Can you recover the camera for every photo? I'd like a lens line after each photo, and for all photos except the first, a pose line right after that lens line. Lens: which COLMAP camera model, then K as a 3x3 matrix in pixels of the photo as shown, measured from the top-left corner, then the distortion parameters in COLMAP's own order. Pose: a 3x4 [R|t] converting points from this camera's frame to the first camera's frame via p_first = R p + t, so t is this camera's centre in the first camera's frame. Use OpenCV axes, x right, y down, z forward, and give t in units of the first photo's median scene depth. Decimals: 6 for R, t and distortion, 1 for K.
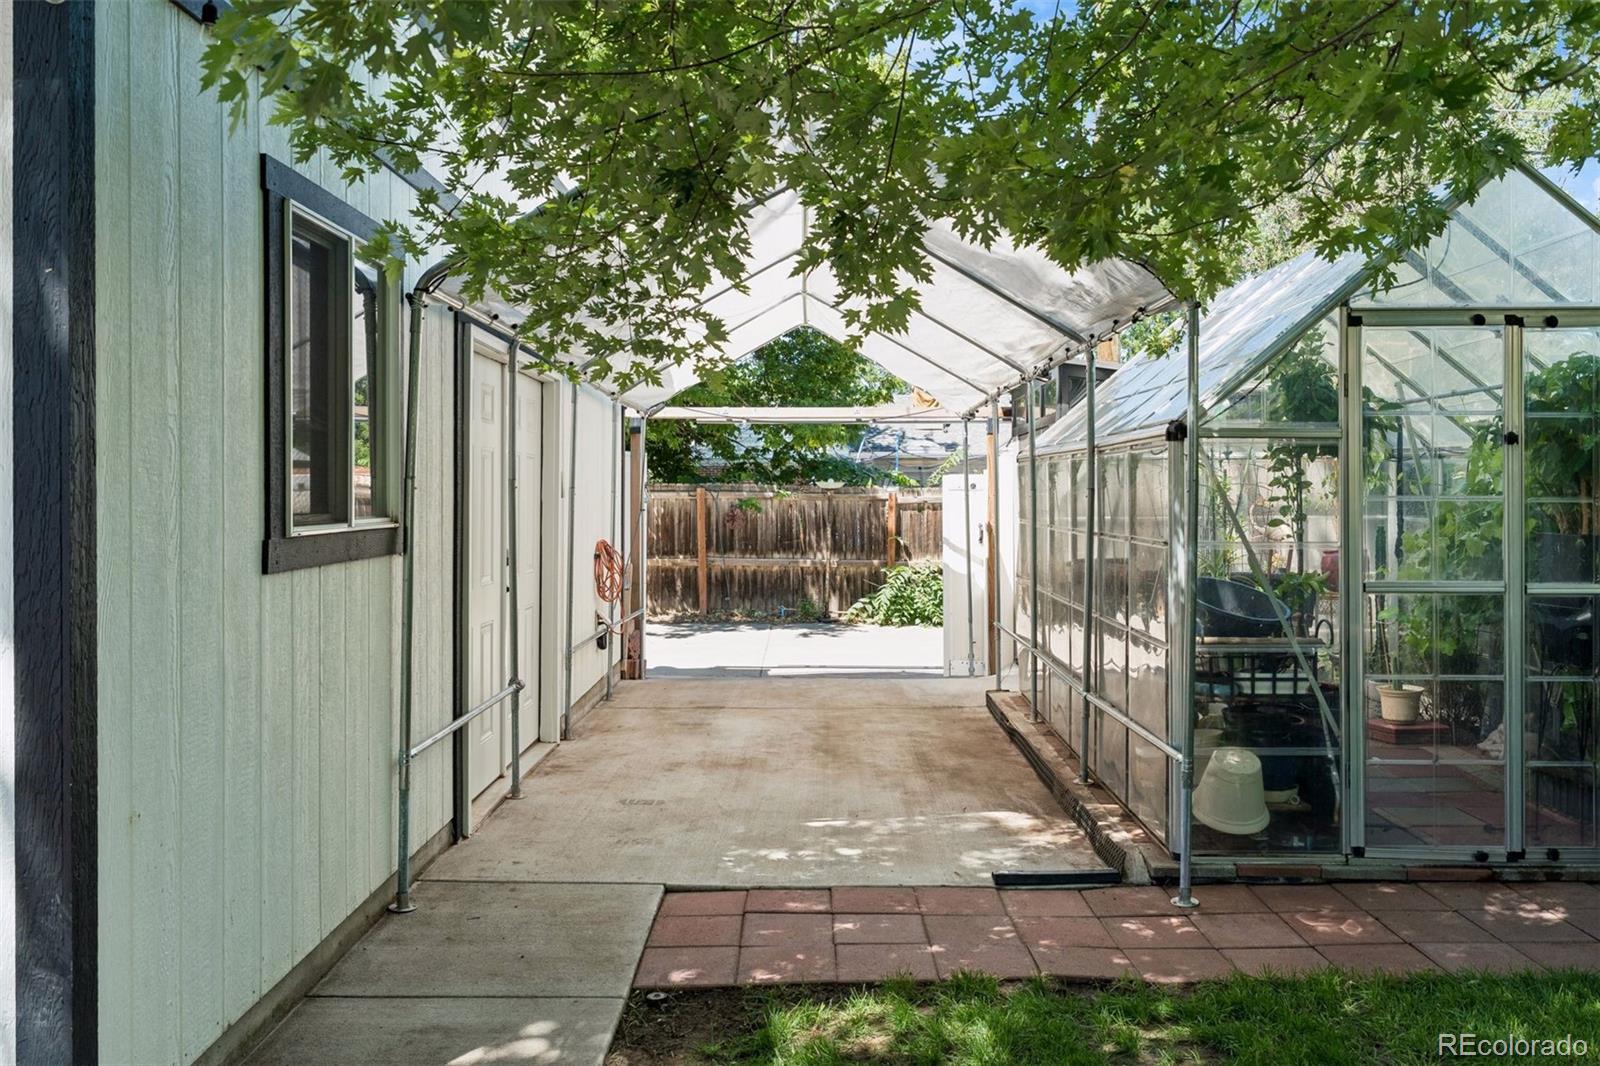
lens RADIAL K [[1287.1, 0, 800.0], [0, 1287.1, 533.0], [0, 0, 1]] dist [0.004239, 0.003812]
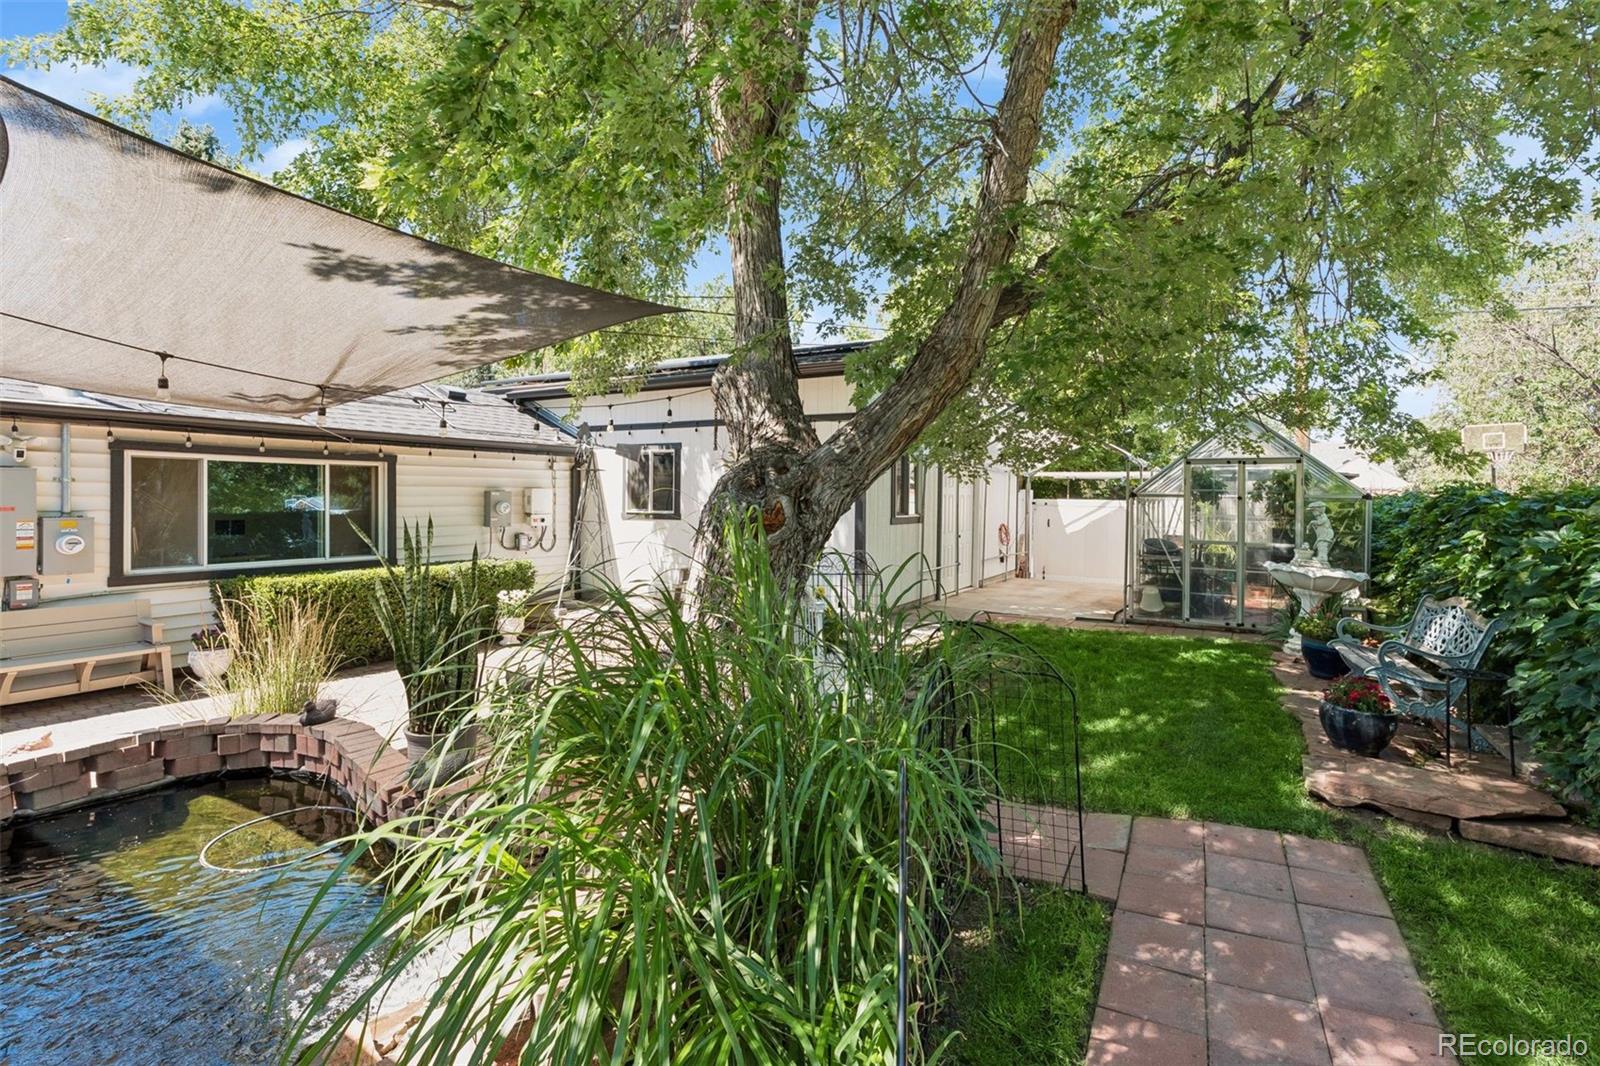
lens RADIAL K [[761.2, 0, 802.3], [0, 761.2, 508.6], [0, 0, 1]] dist [0.000376, 0.000054]
pose [[0.862540, 0.019093, -0.505628, 0.637957], [-0.031720, 0.999363, -0.016373, 0.023596], [0.504994, 0.030160, 0.862596, -1.407062]]
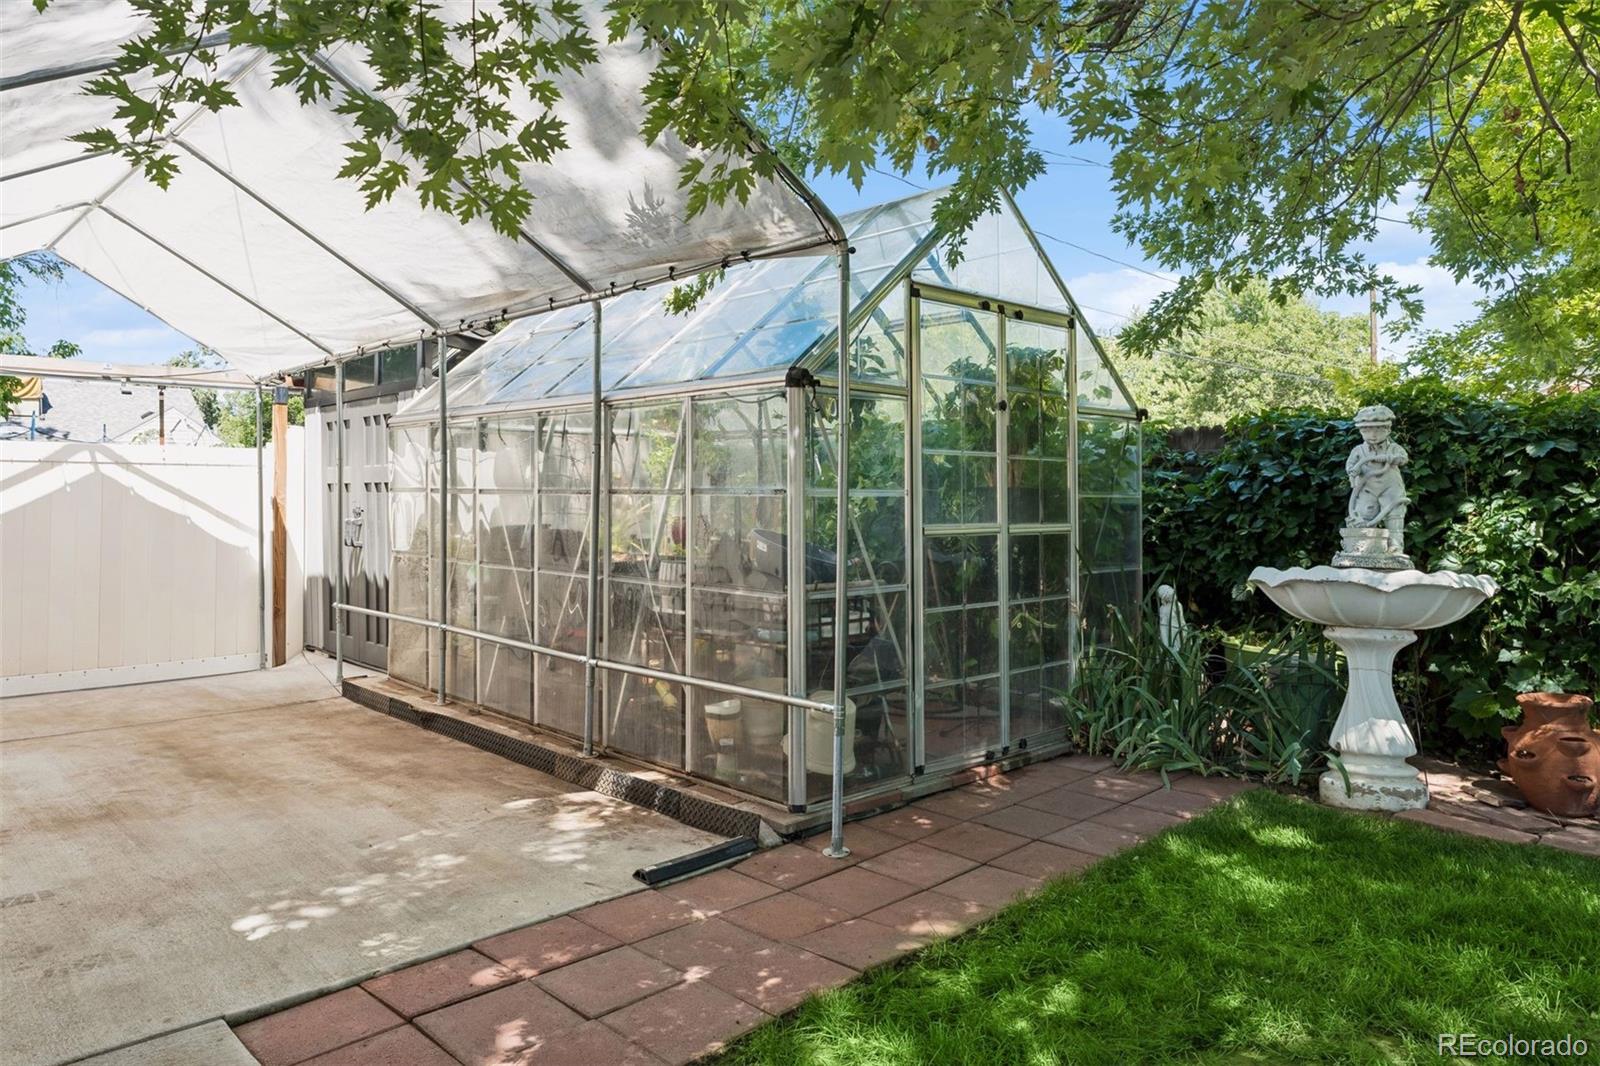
lens RADIAL K [[1060.9, 0, 800.4], [0, 1060.9, 480.9], [0, 0, 1]] dist [-0.008047, -0.003073]
pose [[0.695954, 0.017019, 0.717884, -0.296148], [0.017820, 0.999002, -0.040959, 0.034983], [-0.717865, 0.041299, 0.694956, 0.433052]]
